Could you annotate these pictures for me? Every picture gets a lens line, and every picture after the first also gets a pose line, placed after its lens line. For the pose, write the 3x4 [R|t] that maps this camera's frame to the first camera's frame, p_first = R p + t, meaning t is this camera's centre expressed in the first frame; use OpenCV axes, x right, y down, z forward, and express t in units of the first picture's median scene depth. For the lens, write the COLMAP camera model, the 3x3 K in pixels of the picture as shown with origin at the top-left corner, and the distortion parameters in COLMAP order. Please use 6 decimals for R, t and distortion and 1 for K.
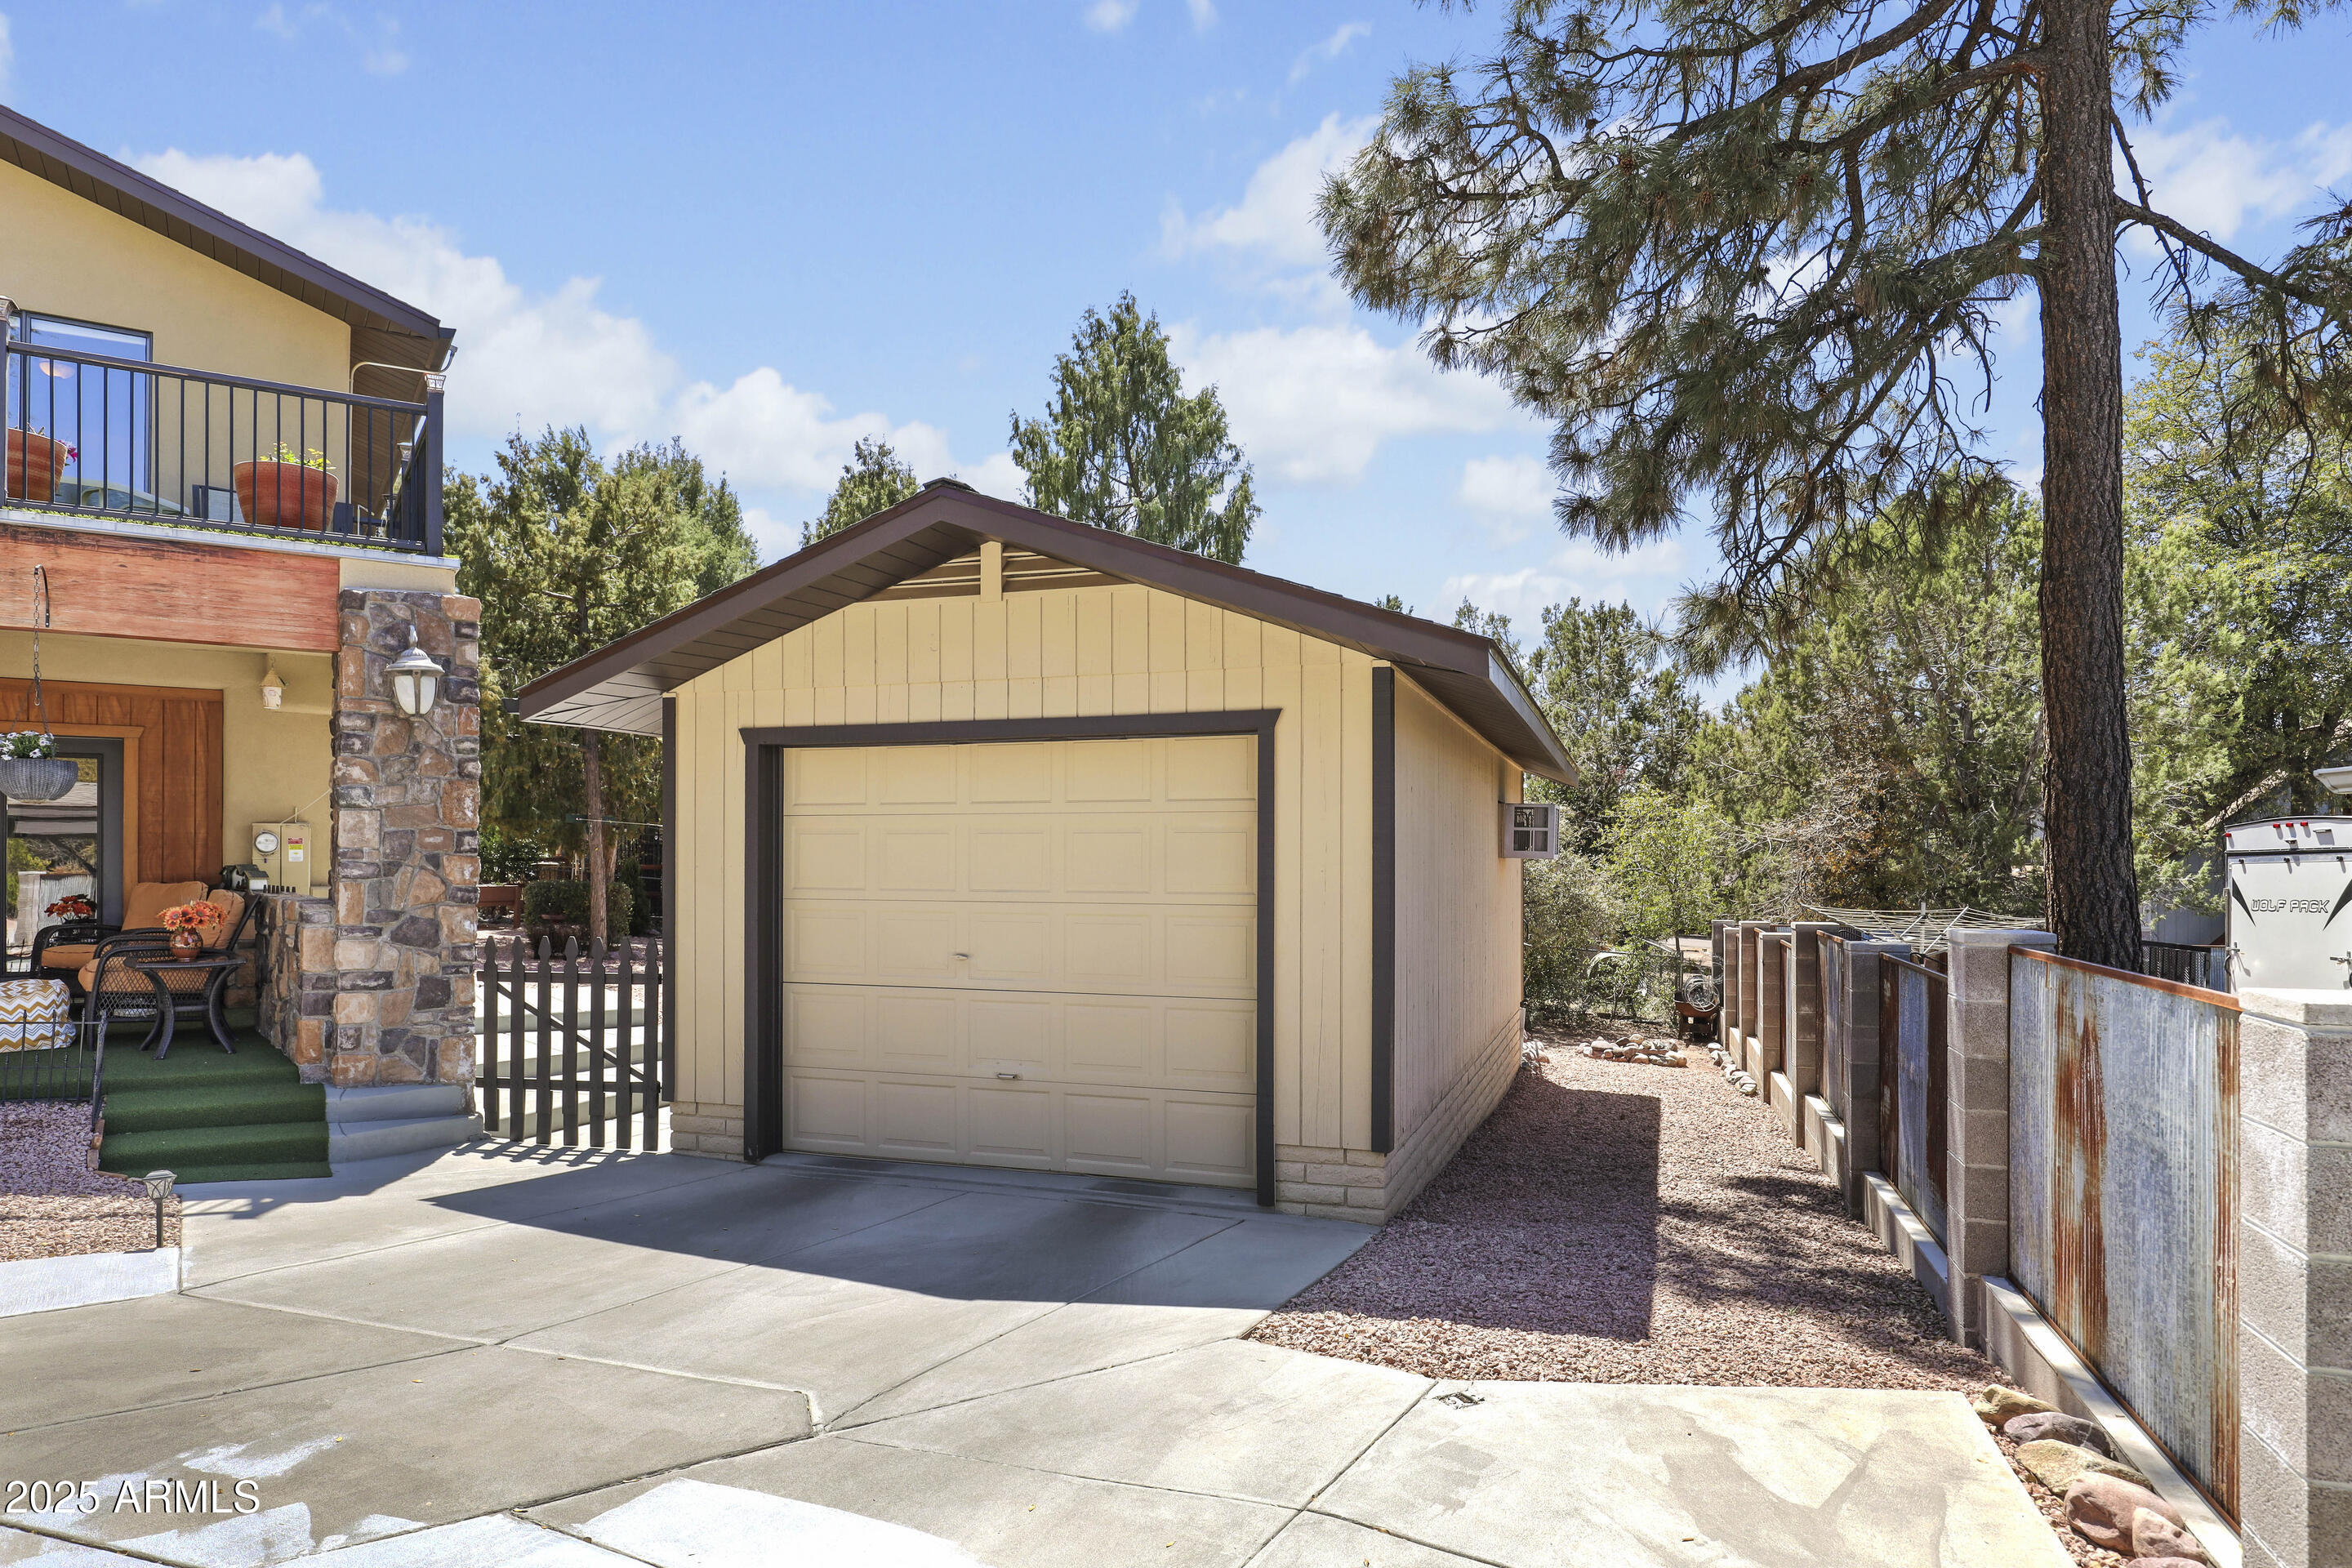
lens RADIAL K [[1415.7, 0, 1167.3], [0, 1415.7, 862.6], [0, 0, 1]] dist [-0.021551, -0.000383]
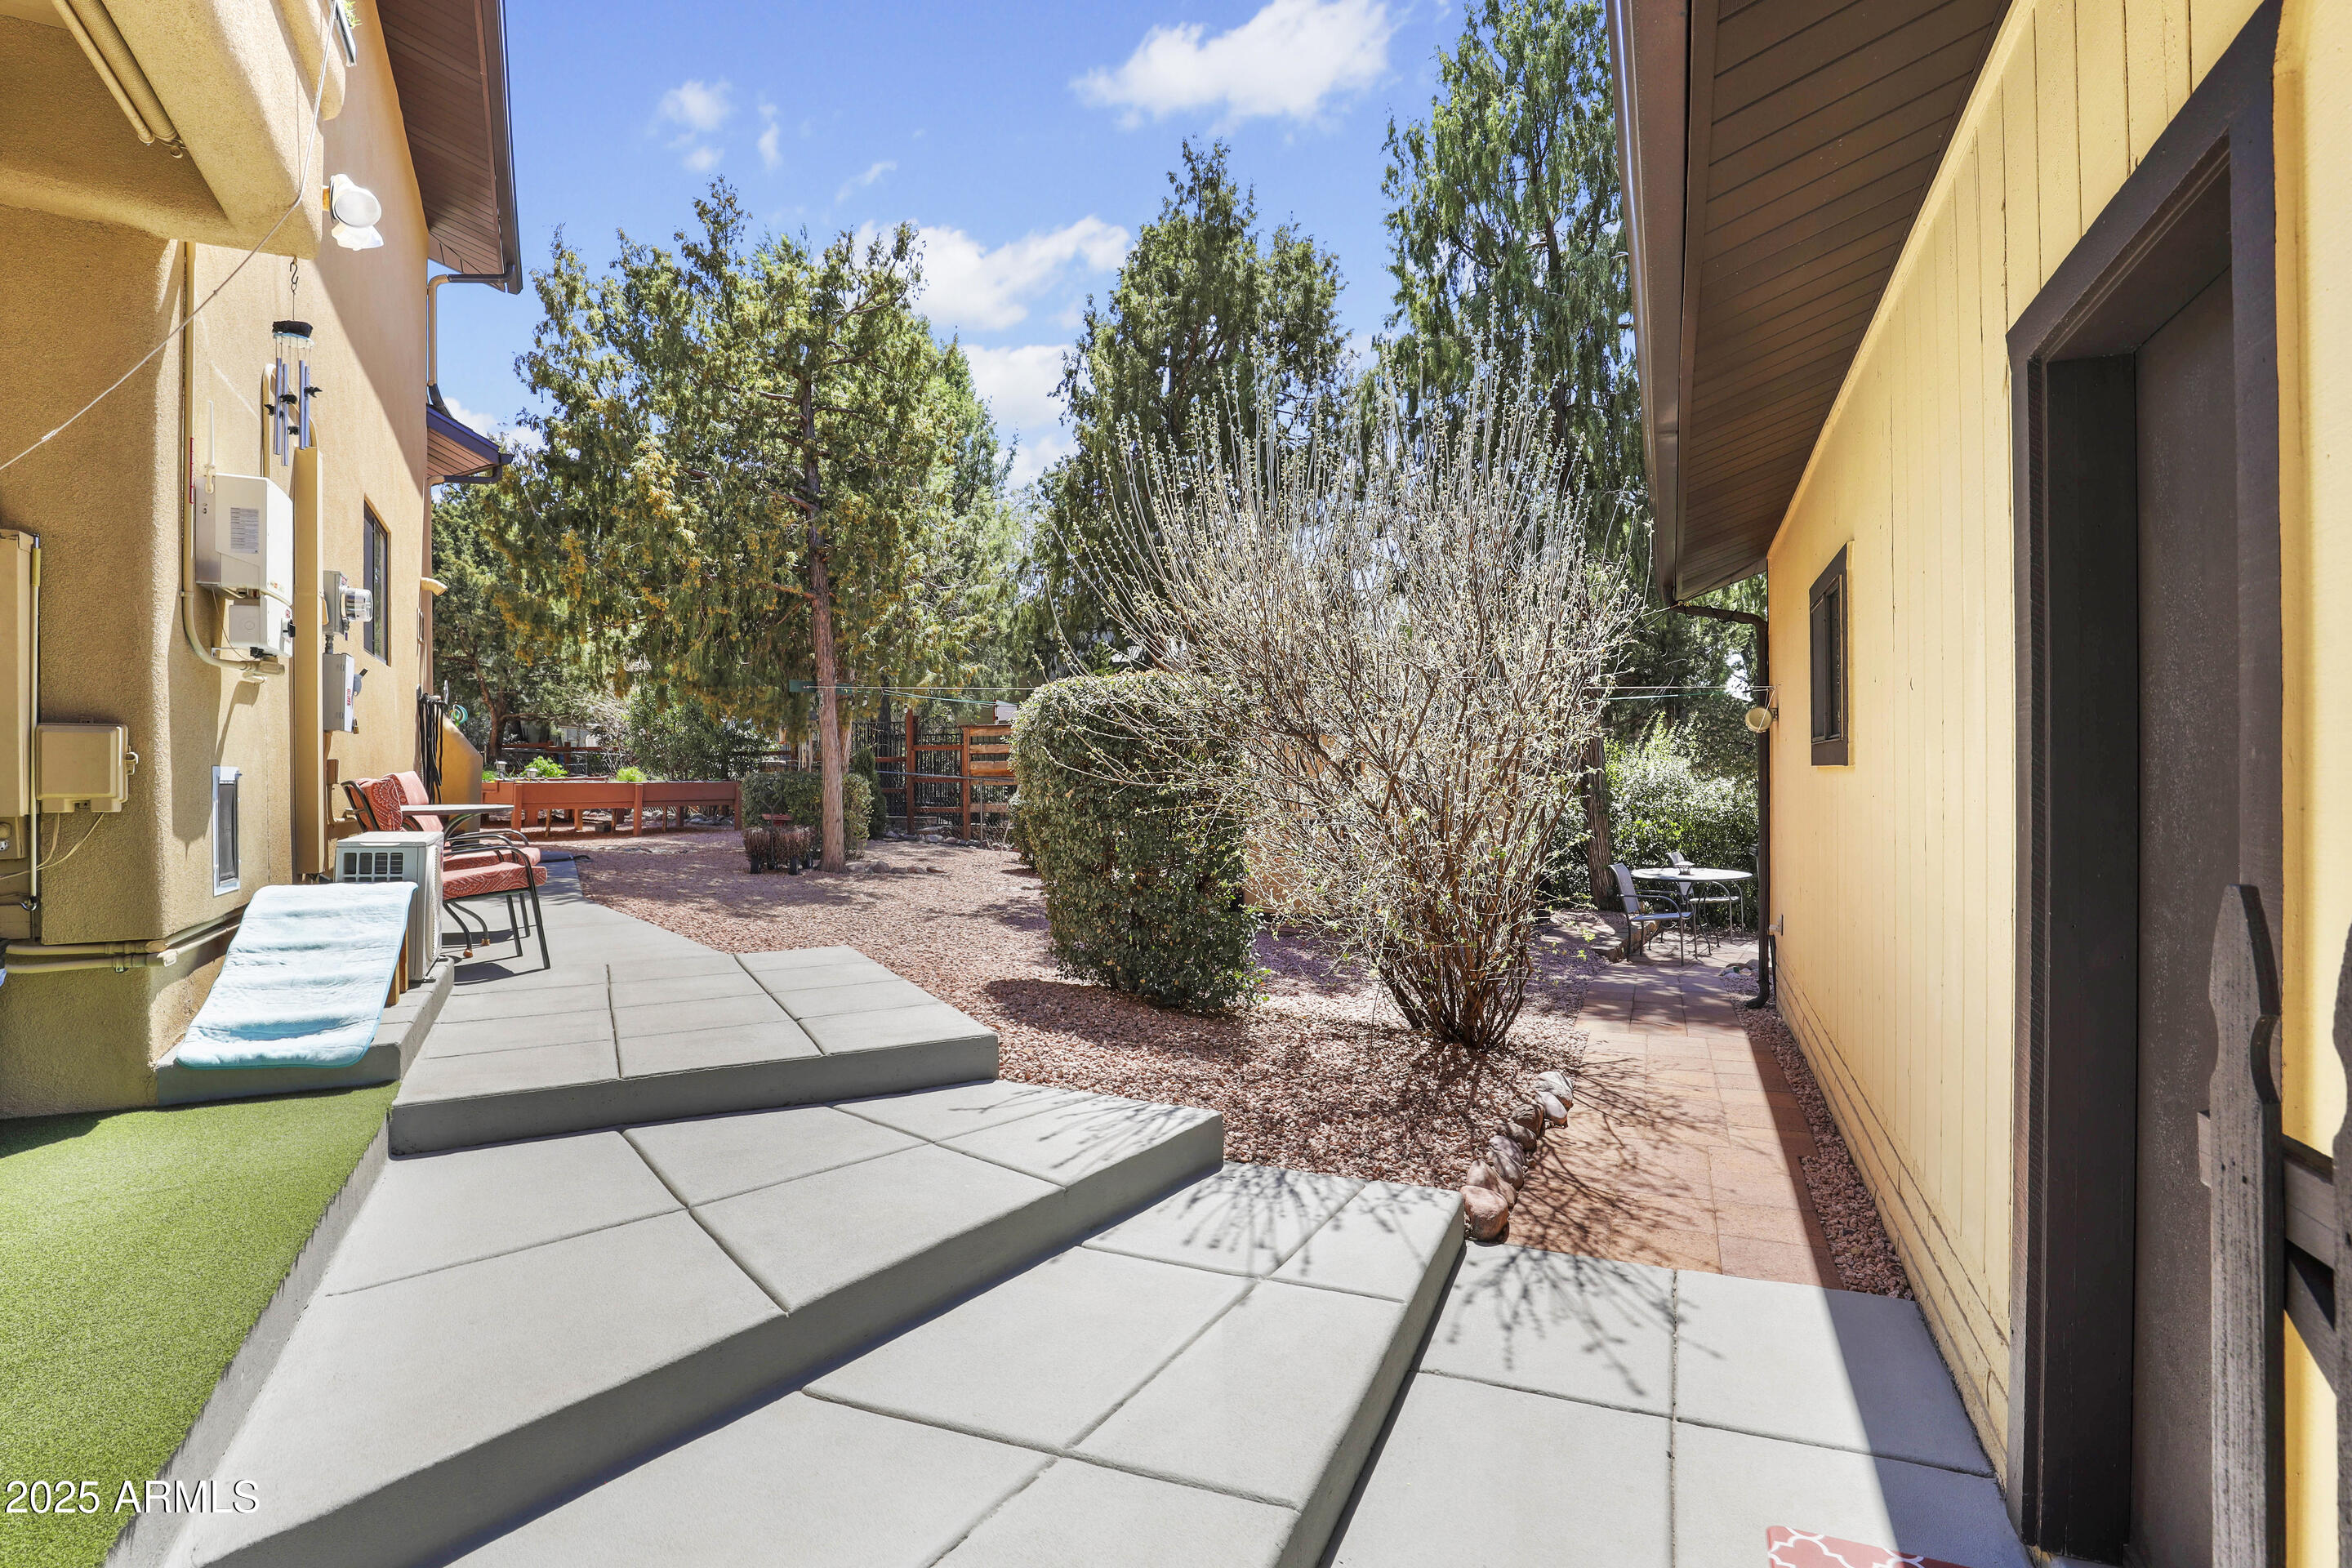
lens RADIAL K [[1107.7, 0, 1176.0], [0, 1107.7, 784.0], [0, 0, 1]] dist [-0.001310, 0.000048]
pose [[0.997176, -0.009082, -0.074543, -0.172116], [0.009774, 0.999912, 0.008922, 0.017544], [0.074455, -0.009625, 0.997178, 0.414204]]
